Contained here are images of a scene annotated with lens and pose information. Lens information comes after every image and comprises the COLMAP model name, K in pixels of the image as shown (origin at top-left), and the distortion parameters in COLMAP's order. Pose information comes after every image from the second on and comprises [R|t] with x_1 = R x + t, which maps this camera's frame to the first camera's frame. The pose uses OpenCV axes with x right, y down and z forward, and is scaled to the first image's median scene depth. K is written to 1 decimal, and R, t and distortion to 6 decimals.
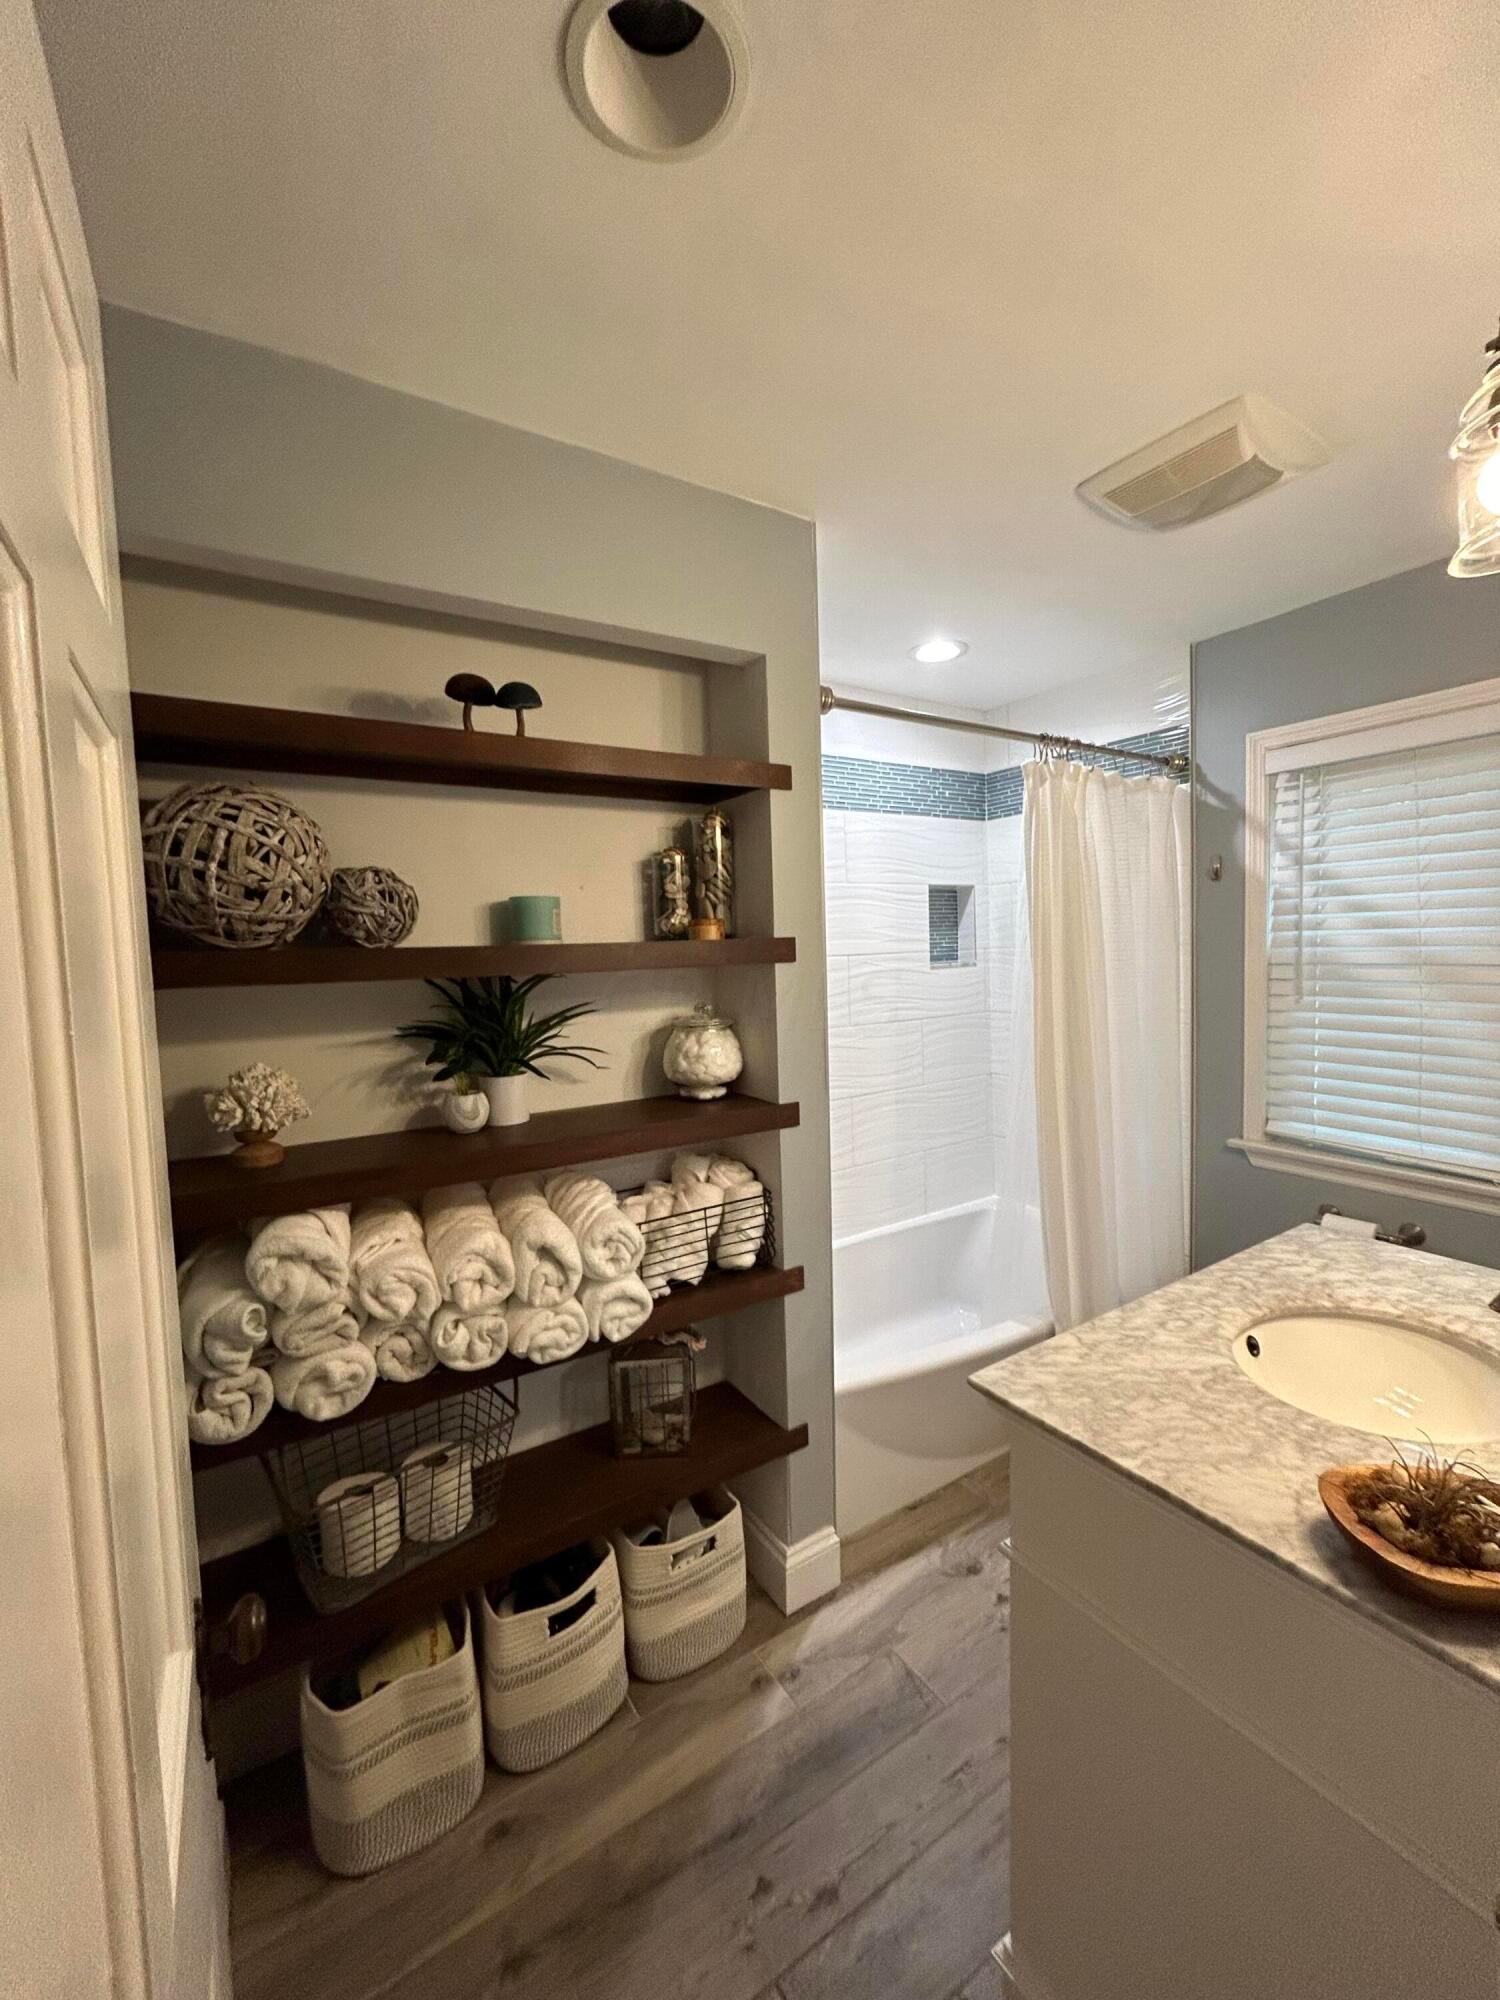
lens RADIAL K [[808.0, 0, 748.3], [0, 808.0, 997.2], [0, 0, 1]] dist [-0.006462, 0.001080]
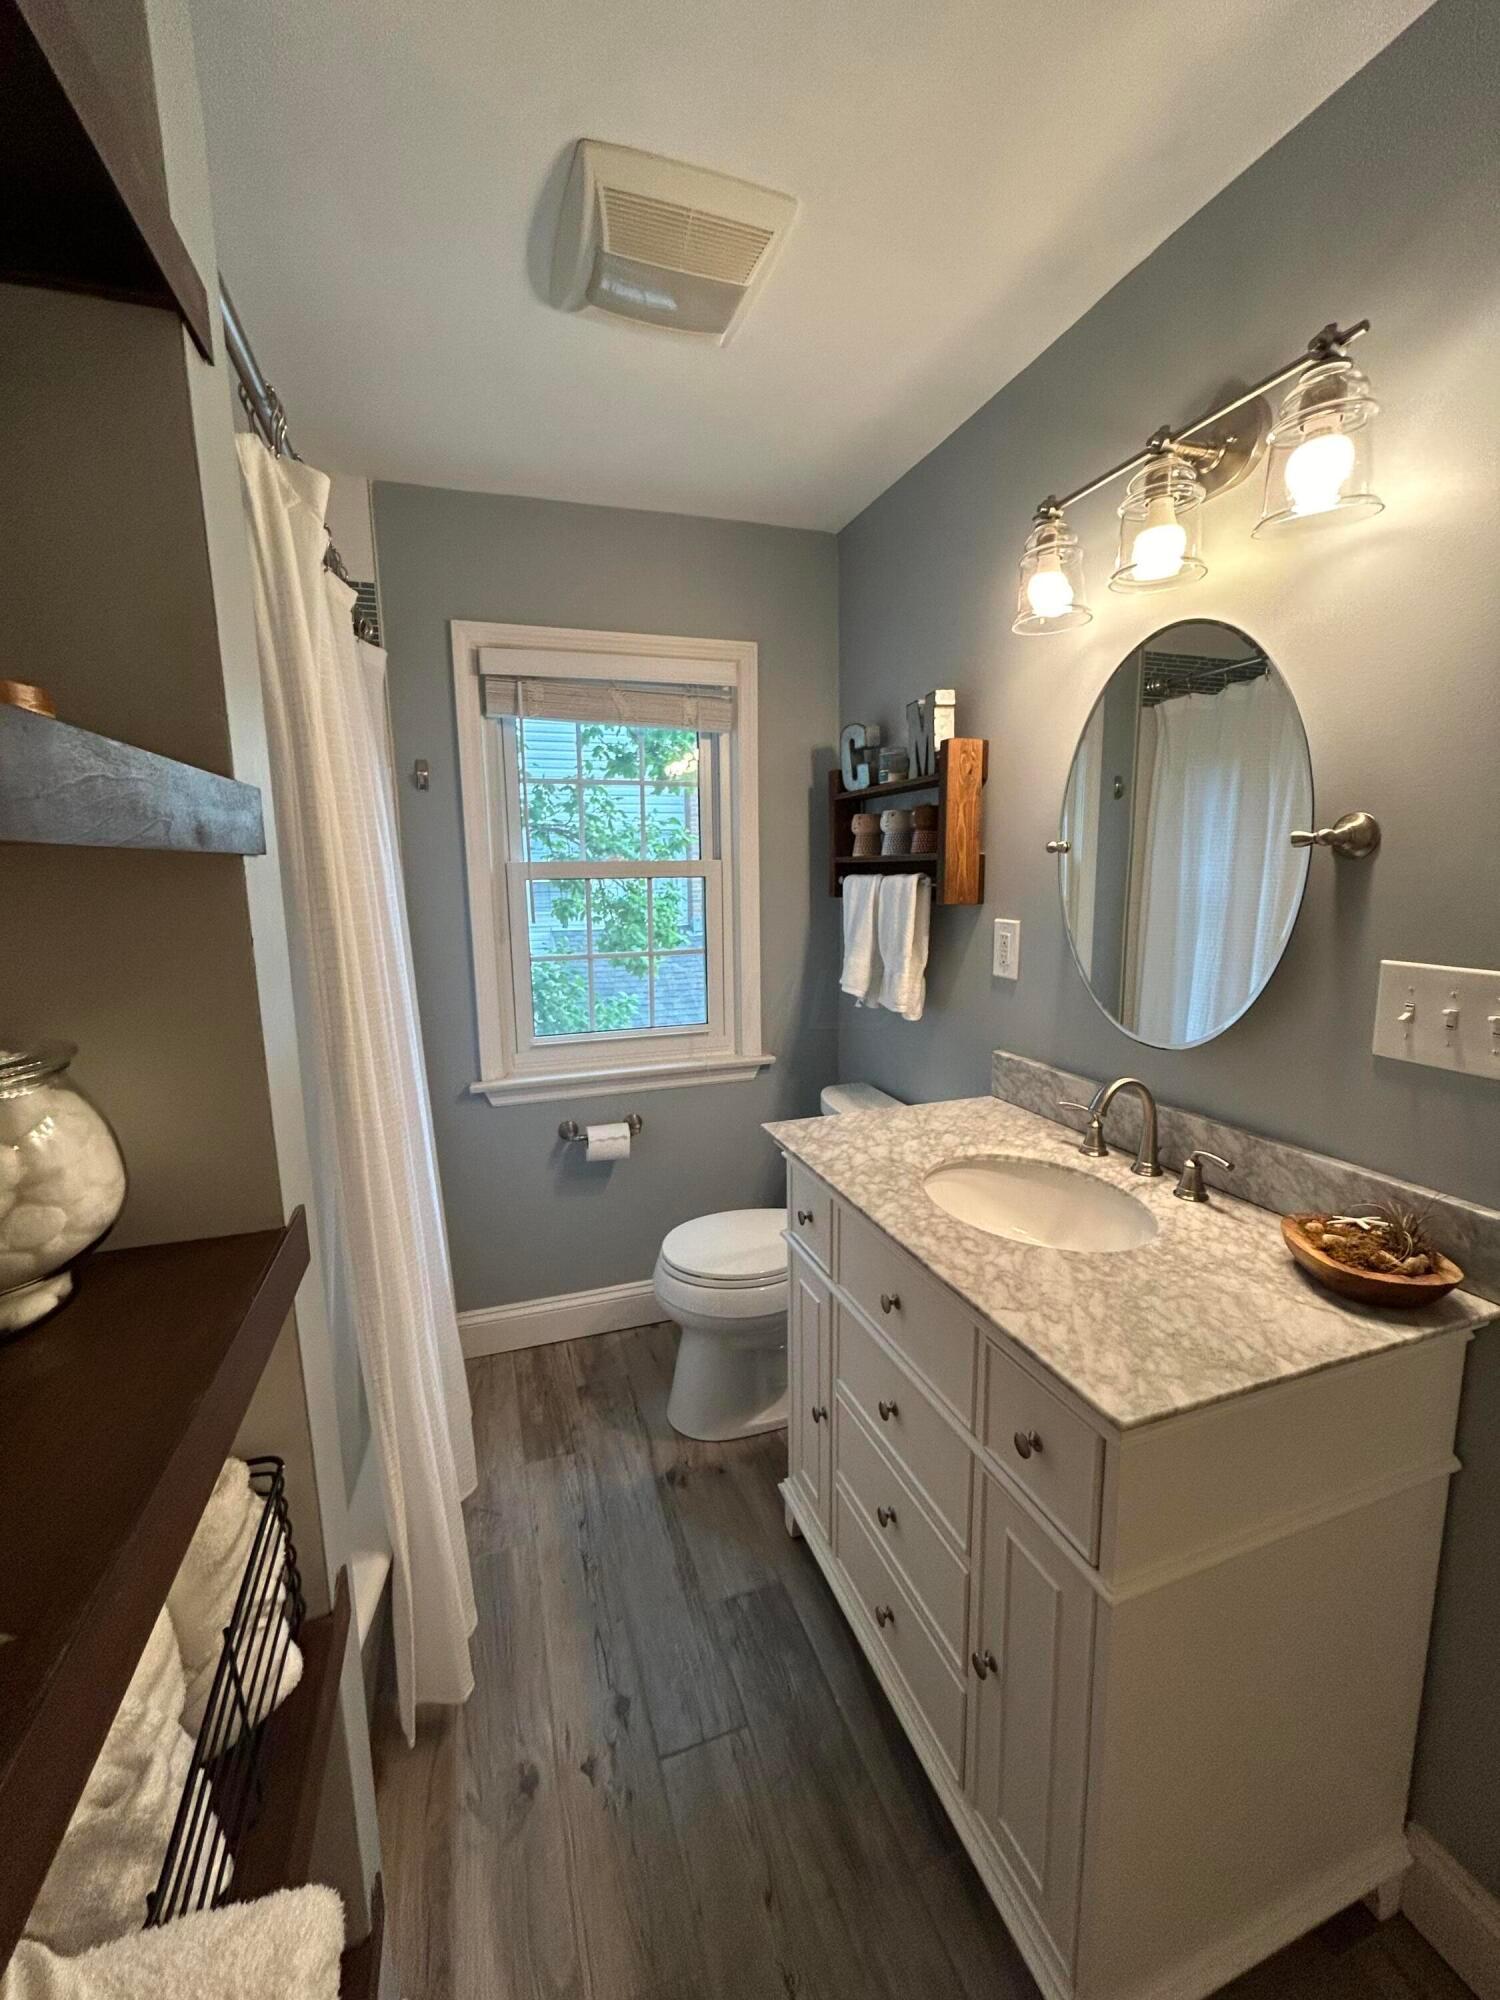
lens RADIAL K [[808.0, 0, 745.1], [0, 808.0, 998.3], [0, 0, 1]] dist [-0.006462, 0.001080]
pose [[0.236653, -0.137651, 0.961794, -0.354019], [0.080081, 0.989308, 0.121885, -0.012017], [-0.968288, 0.048177, 0.245146, 0.908982]]
